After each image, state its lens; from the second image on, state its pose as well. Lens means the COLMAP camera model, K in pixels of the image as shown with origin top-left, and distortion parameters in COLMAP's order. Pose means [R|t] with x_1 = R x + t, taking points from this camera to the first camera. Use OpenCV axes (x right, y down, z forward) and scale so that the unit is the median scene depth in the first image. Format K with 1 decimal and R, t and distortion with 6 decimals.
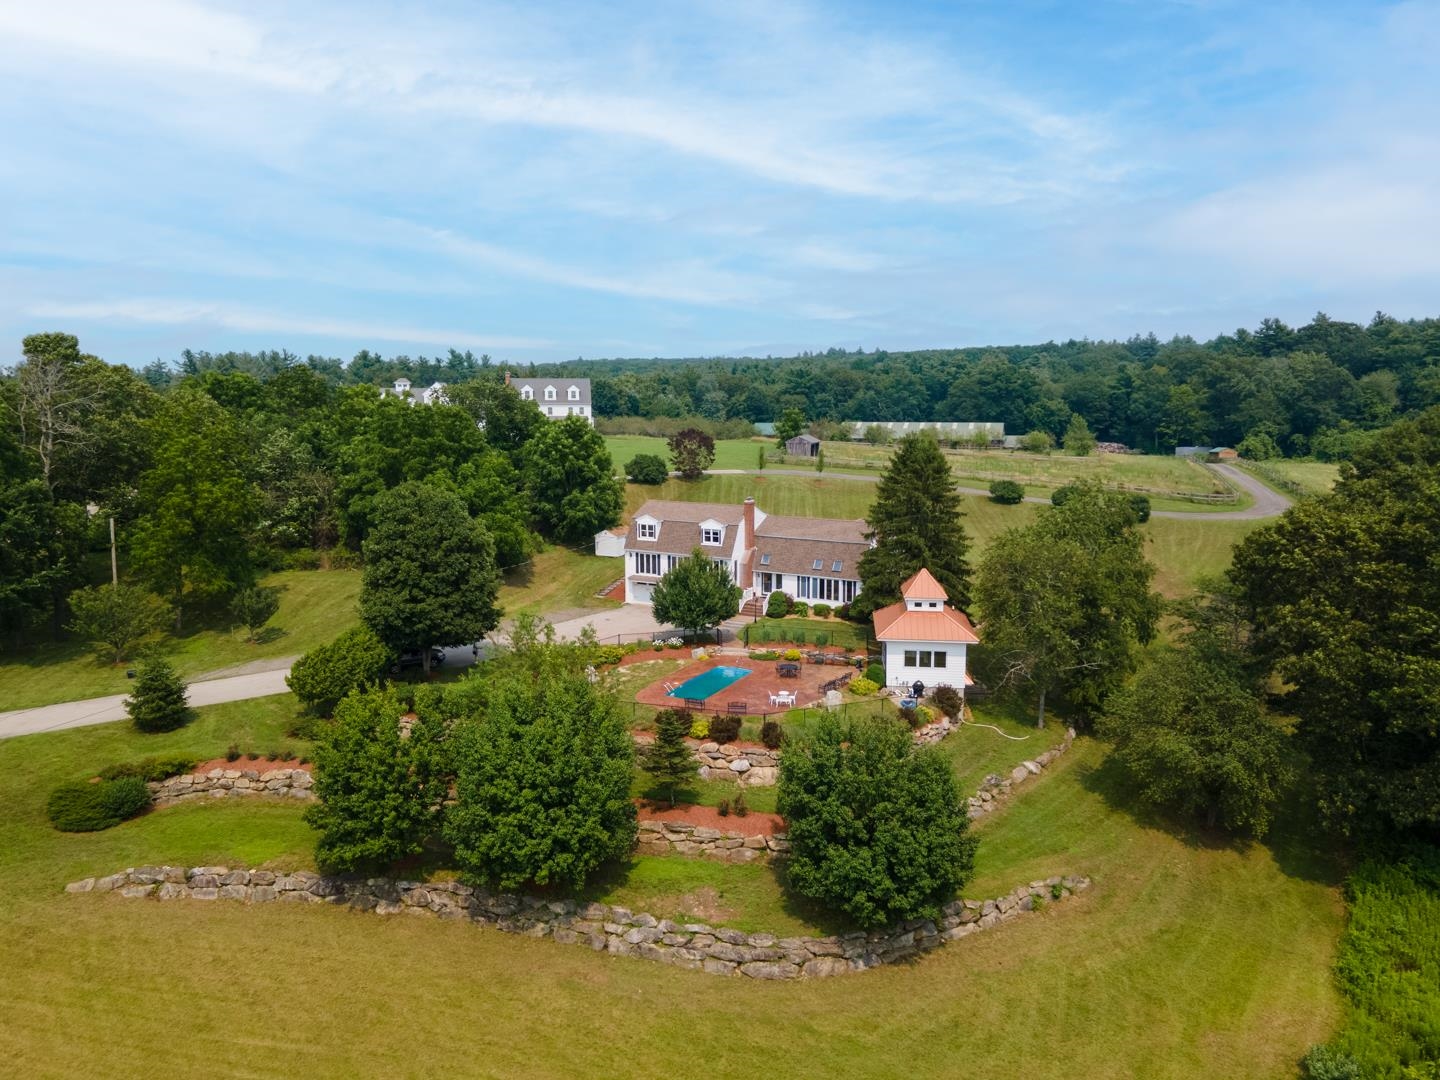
lens RADIAL K [[1211.2, 0, 720.0], [0, 1211.2, 540.0], [0, 0, 1]] dist [0.062196, -0.000781]
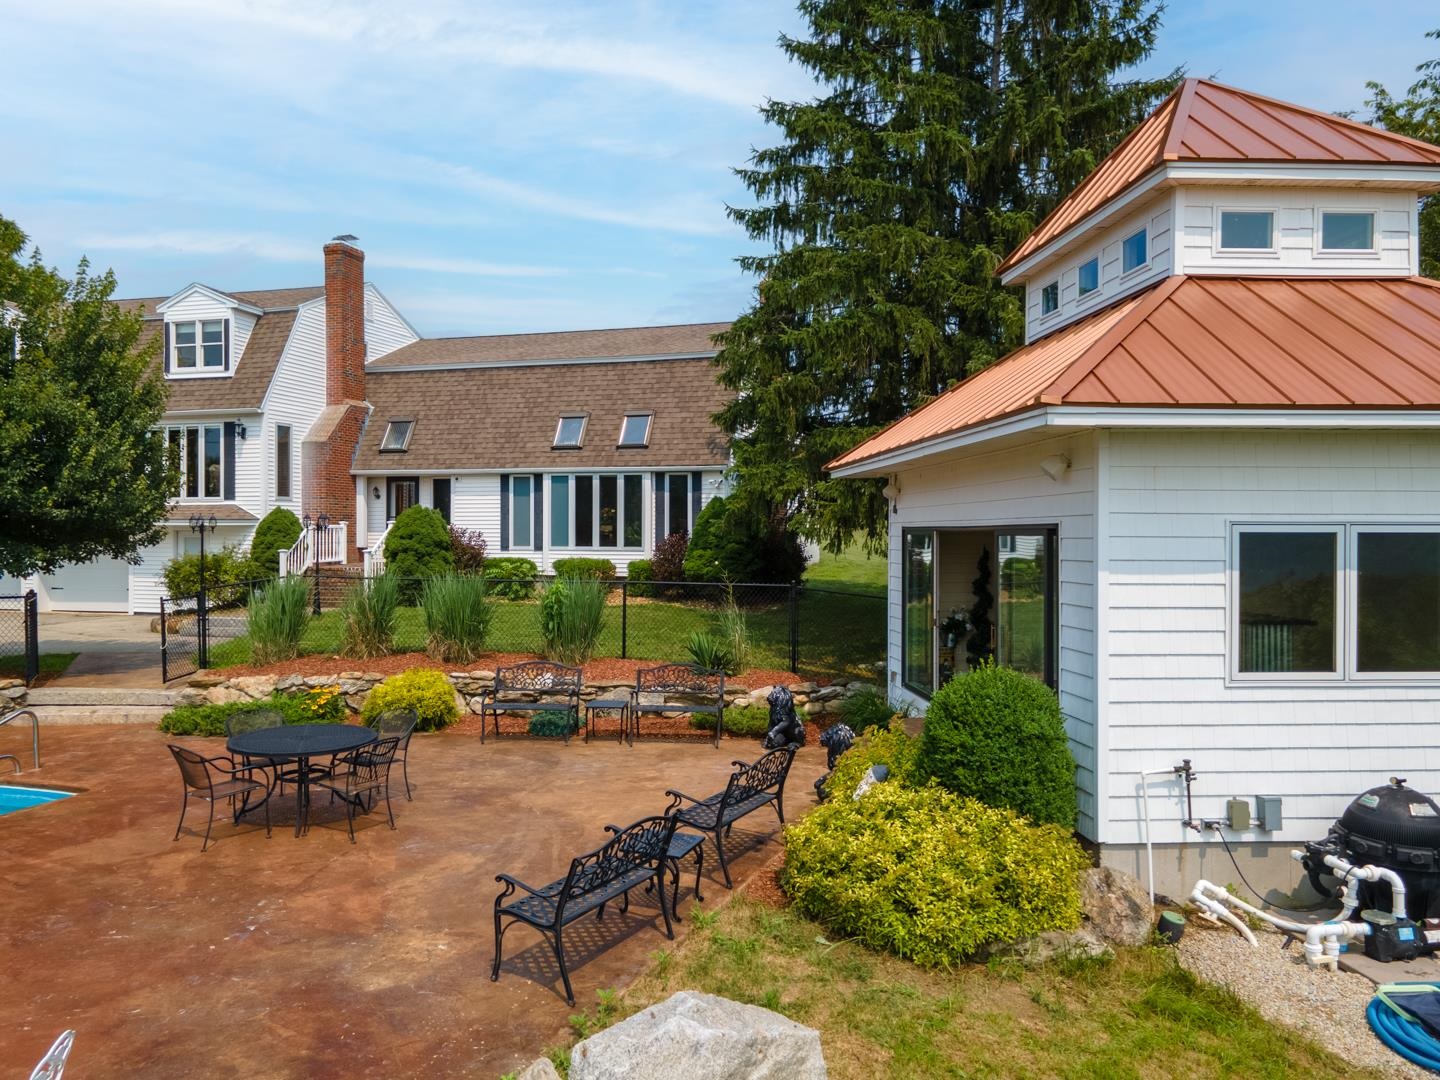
lens RADIAL K [[1118.1, 0, 720.0], [0, 1118.1, 540.0], [0, 0, 1]] dist [0.034131, -0.001992]
pose [[0.982867, -0.002701, 0.184297, 0.065629], [0.029514, 0.989297, -0.142901, 0.084779], [-0.181939, 0.145892, 0.972427, 0.721720]]
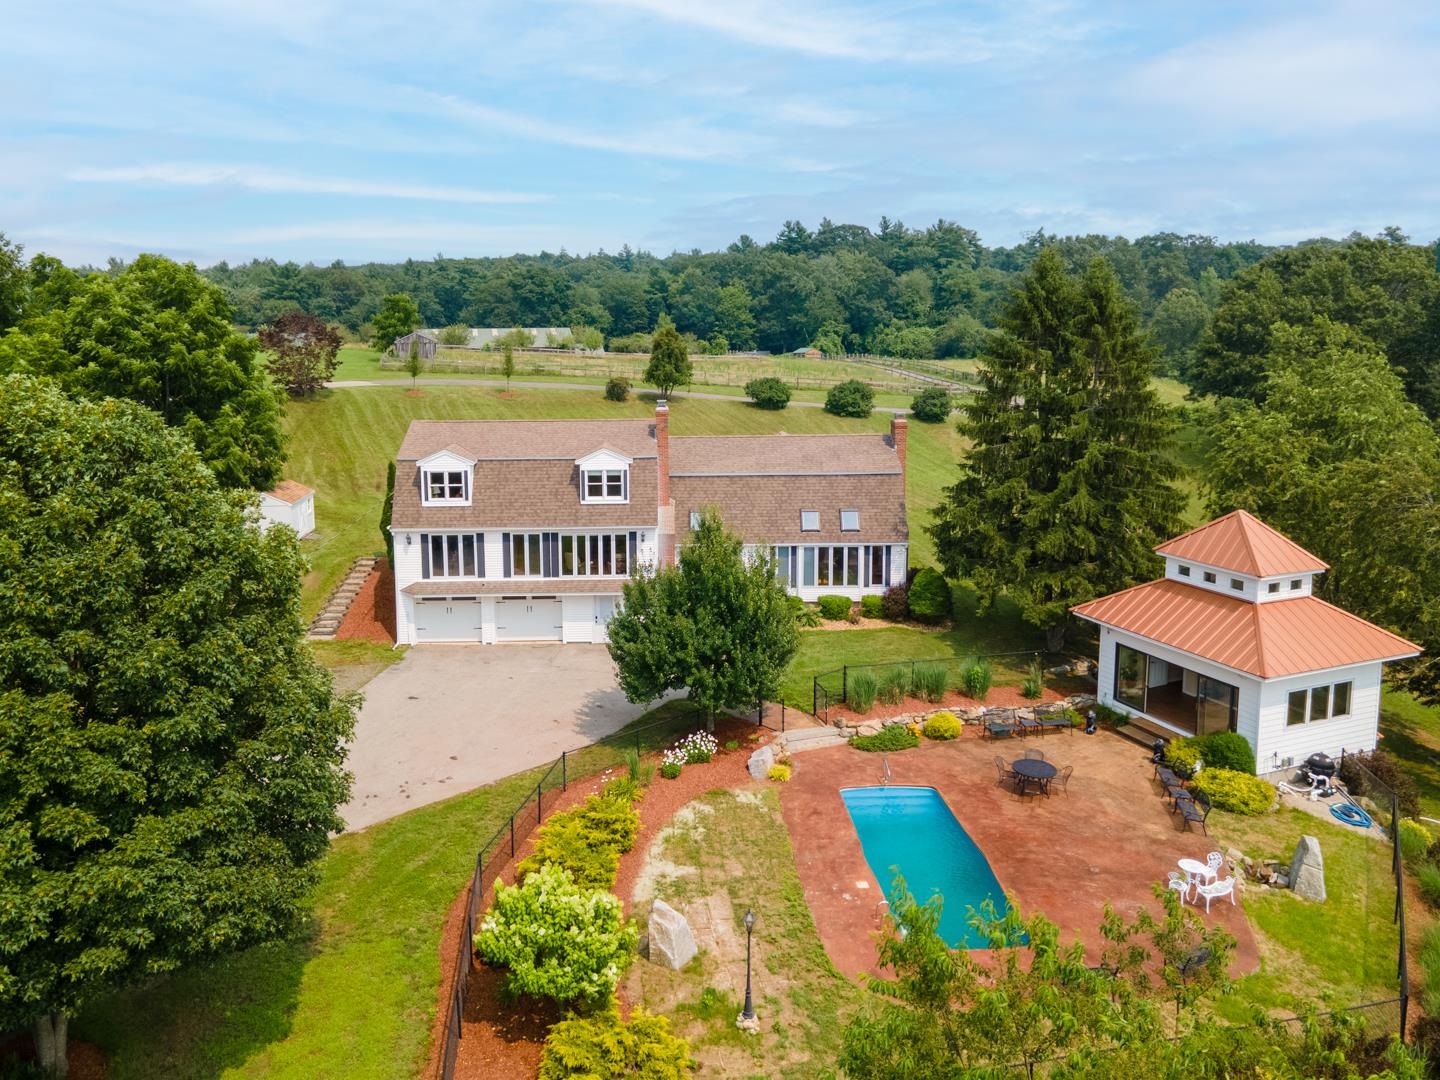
lens RADIAL K [[1143.2, 0, 718.7], [0, 1143.2, 477.7], [0, 0, 1]] dist [0.046028, -0.002997]
pose [[0.861225, -0.083011, 0.501399, -0.195356], [0.079276, 0.996437, 0.028800, -0.015268], [-0.502003, 0.014945, 0.864737, 0.583866]]
